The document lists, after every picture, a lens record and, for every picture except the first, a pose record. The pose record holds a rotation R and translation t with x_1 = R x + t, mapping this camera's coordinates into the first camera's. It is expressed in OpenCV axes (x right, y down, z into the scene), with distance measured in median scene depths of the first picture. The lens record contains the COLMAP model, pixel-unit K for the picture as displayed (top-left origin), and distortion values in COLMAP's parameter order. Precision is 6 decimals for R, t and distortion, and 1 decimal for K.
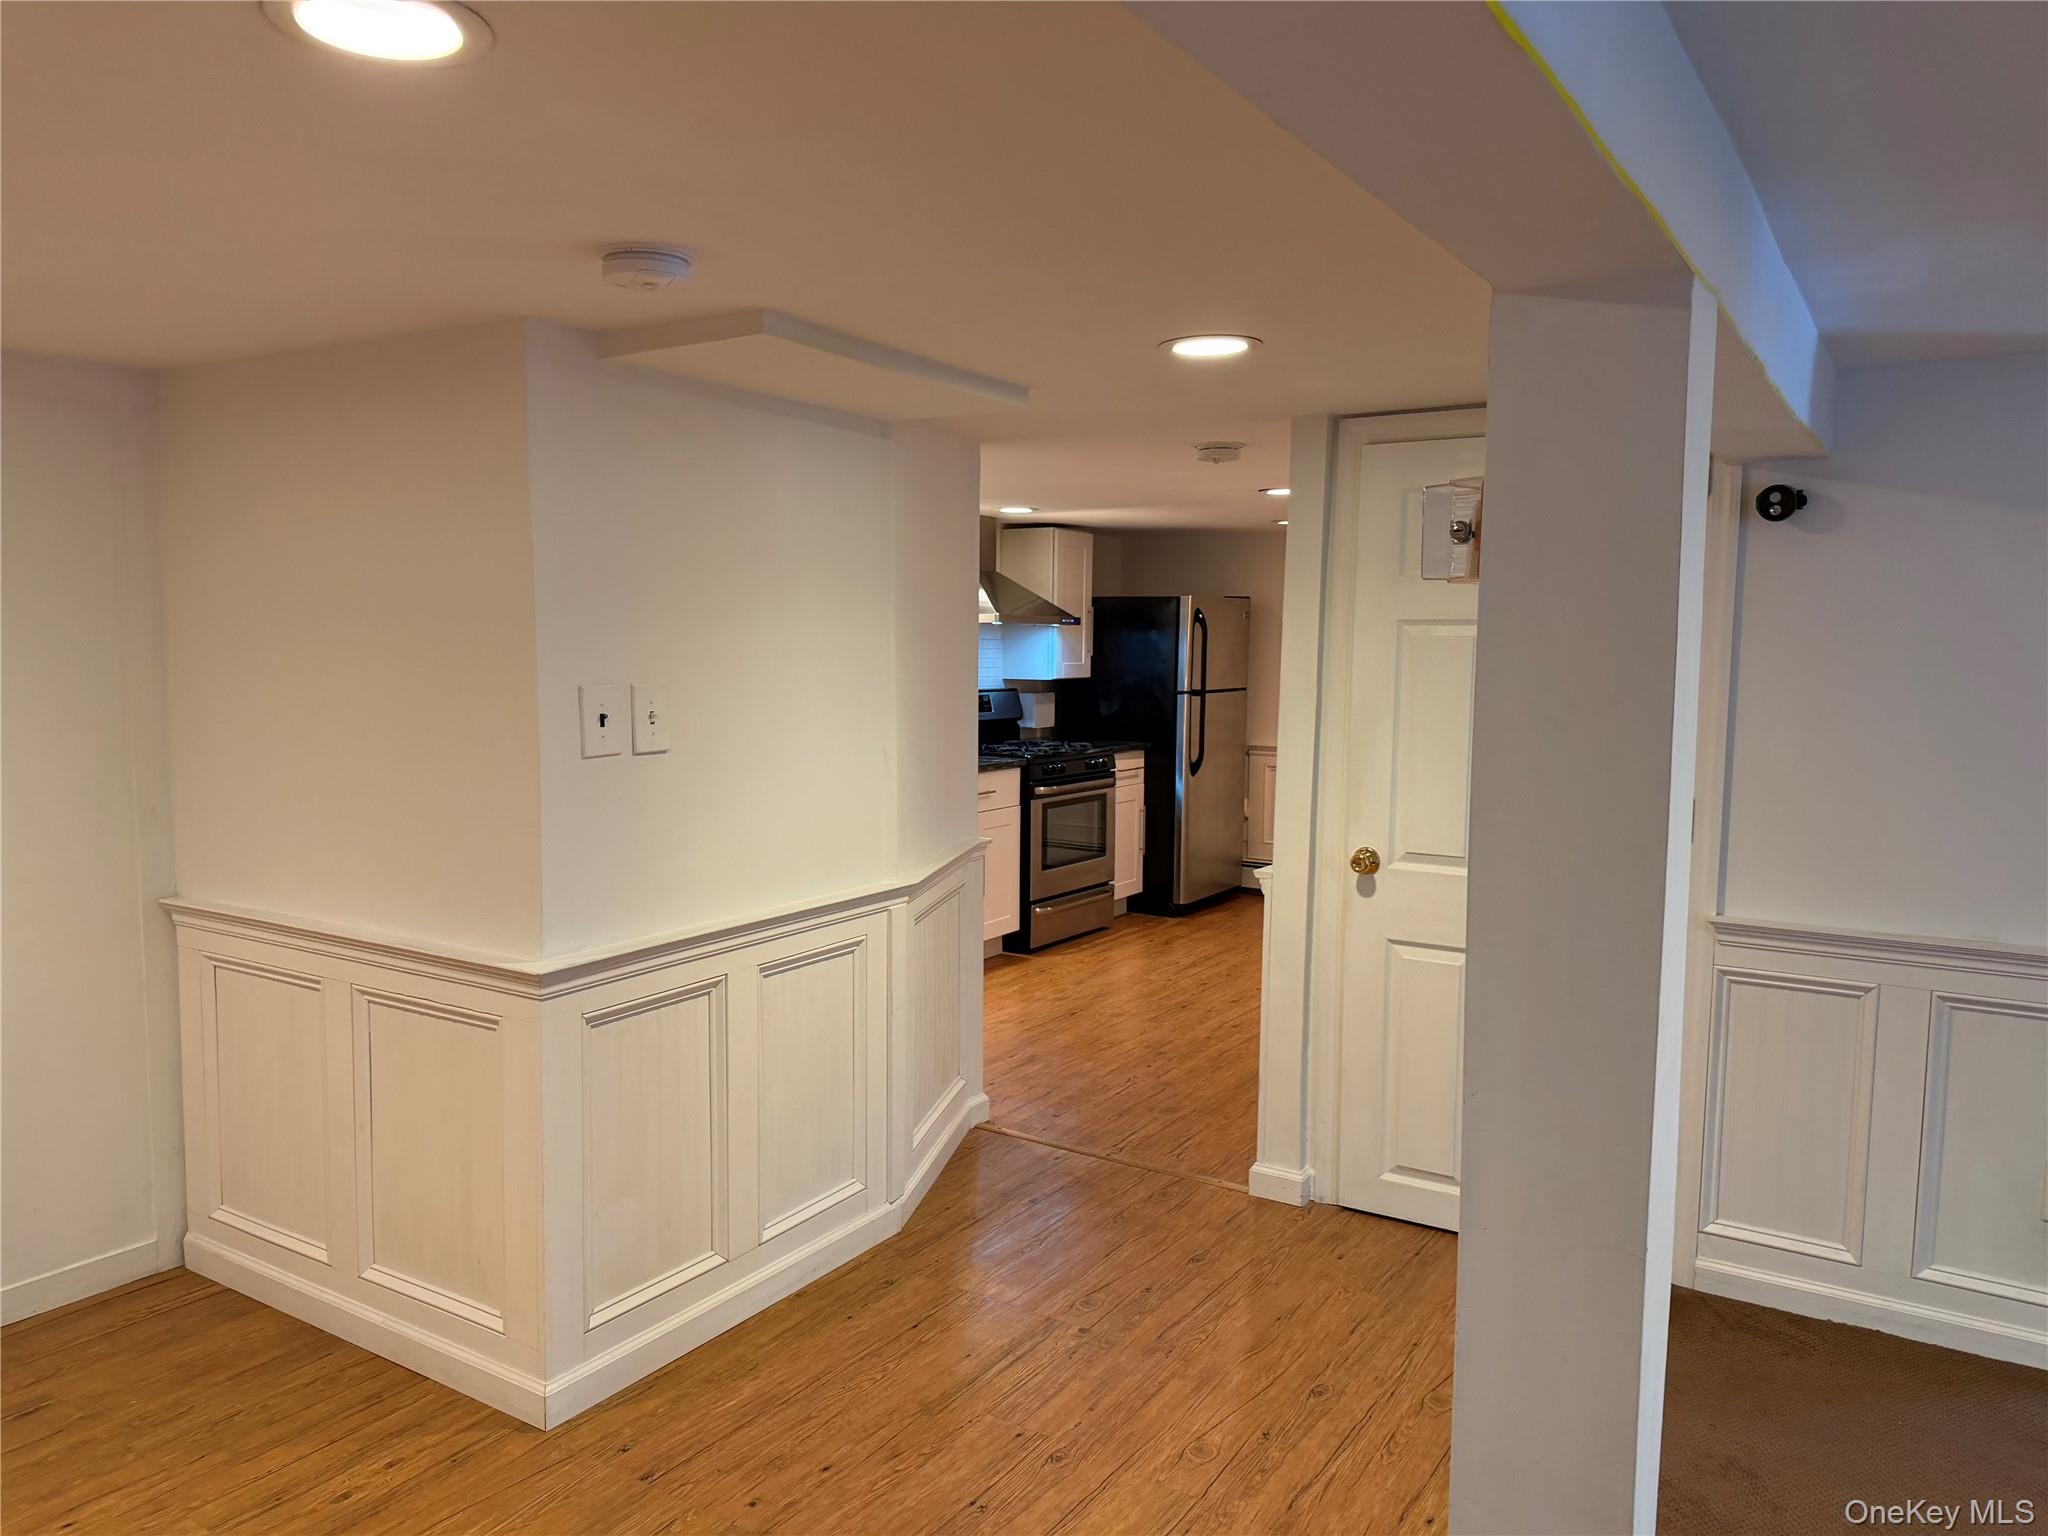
lens RADIAL K [[1450.1, 0, 1009.3], [0, 1450.1, 775.4], [0, 0, 1]] dist [0.030778, -0.035059]
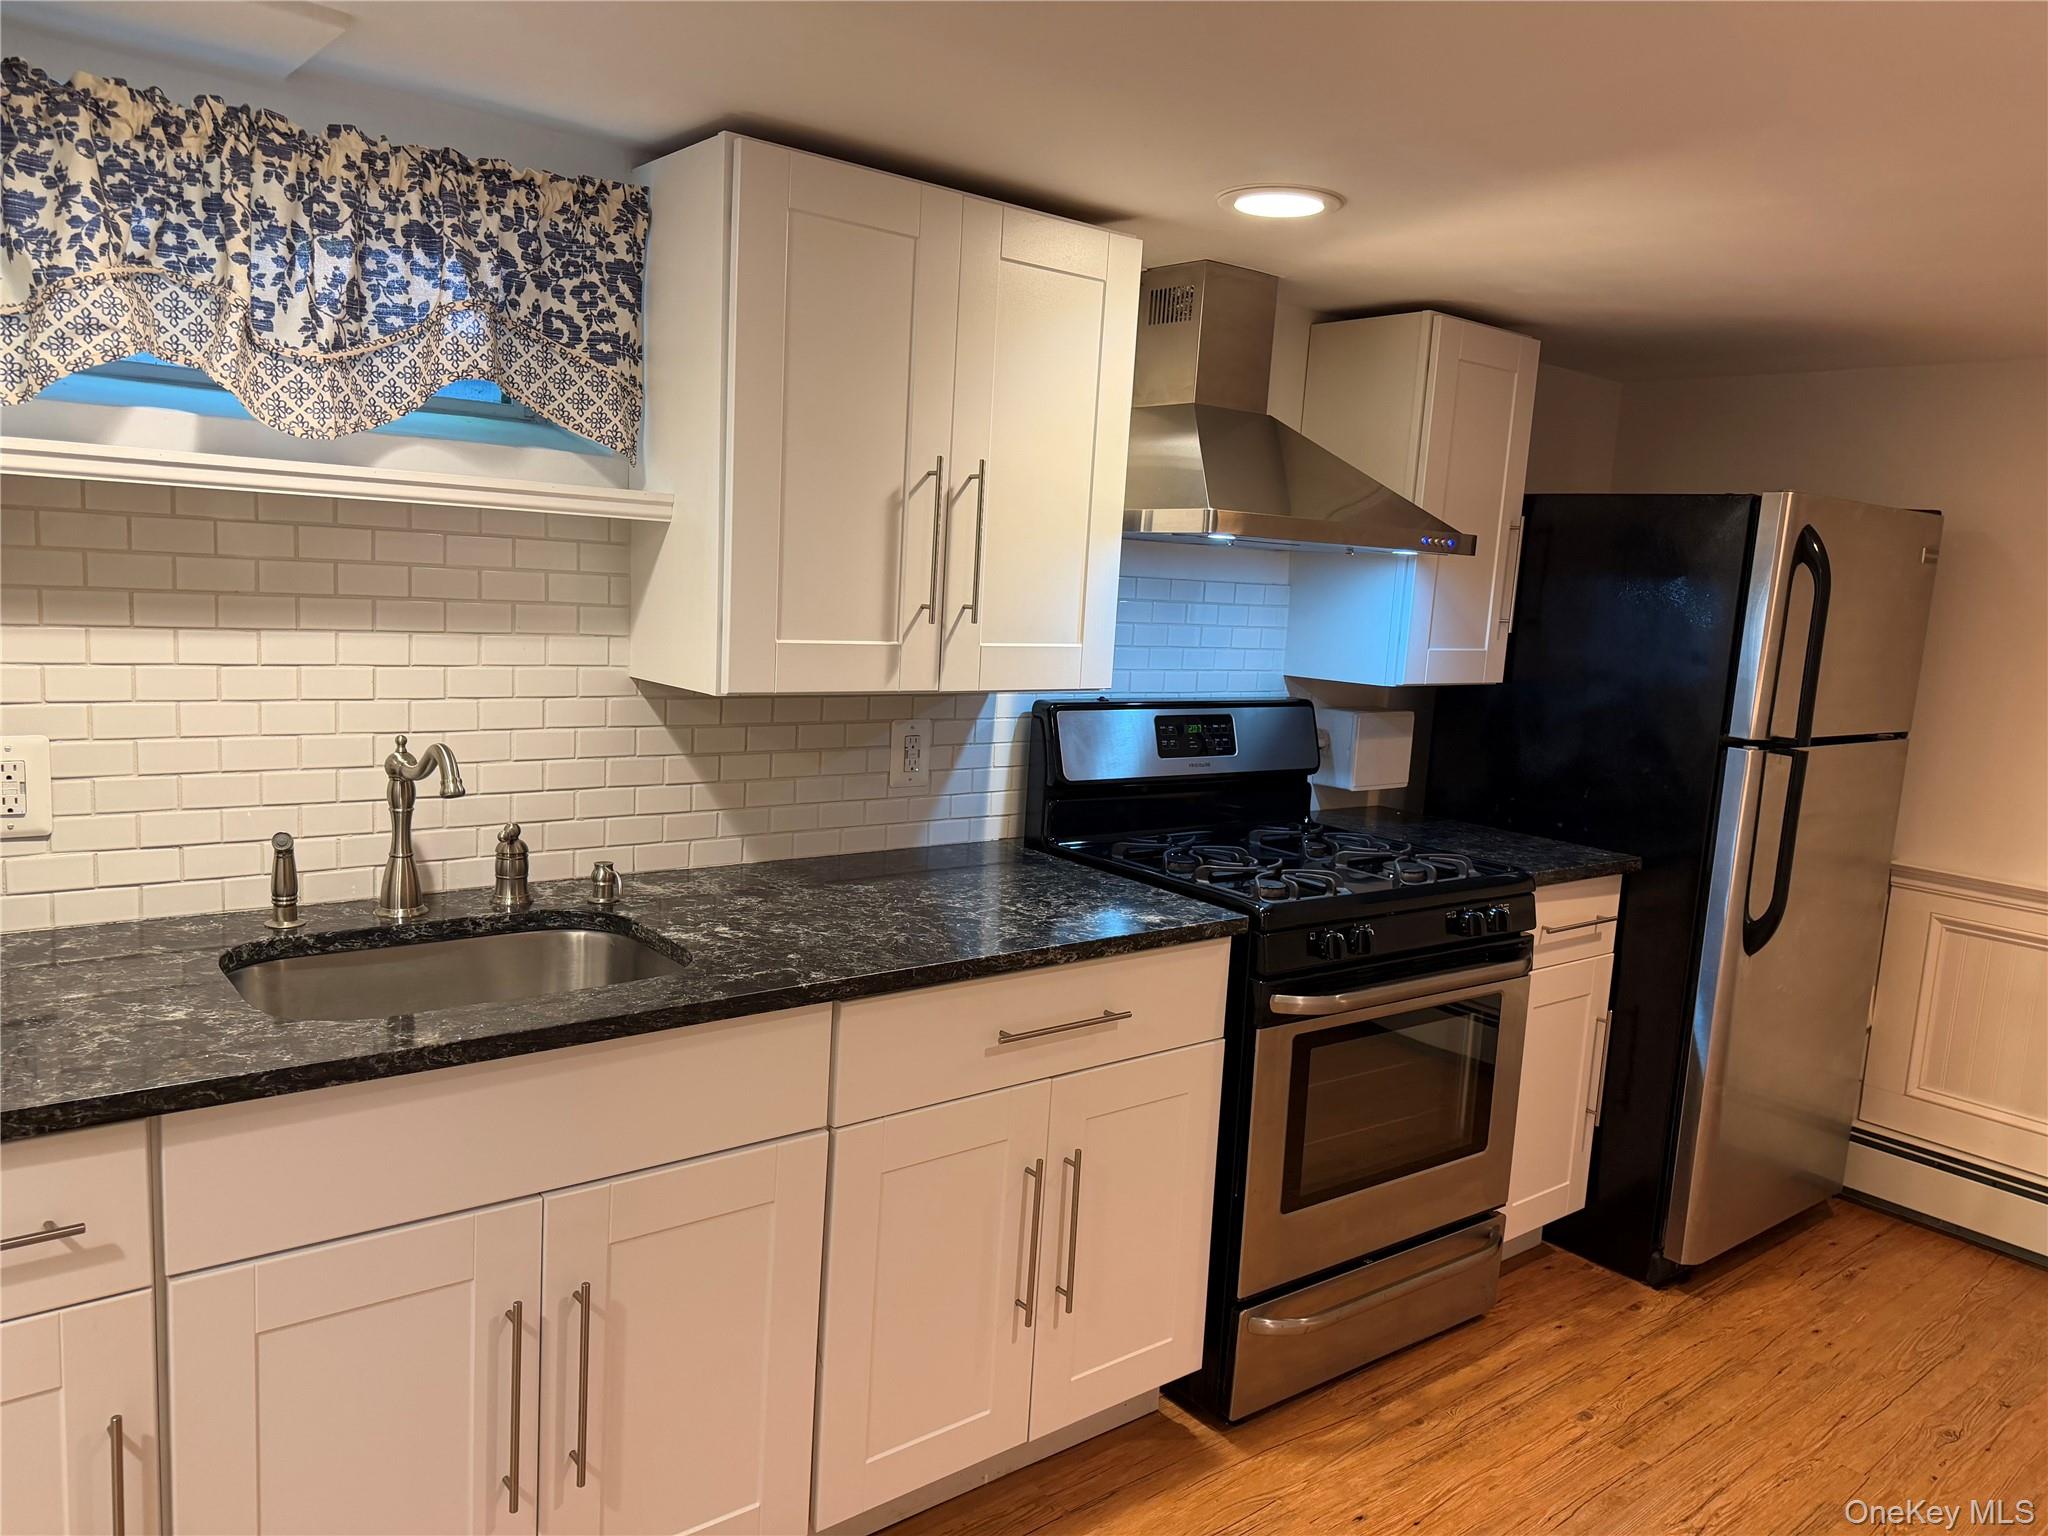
lens RADIAL K [[1450.1, 0, 1007.7], [0, 1450.1, 764.4], [0, 0, 1]] dist [0.030778, -0.035059]
pose [[0.945199, 0.088444, -0.314288, 0.056503], [-0.079542, 0.995985, 0.041064, -0.051547], [0.316659, -0.013815, 0.948439, 0.565149]]
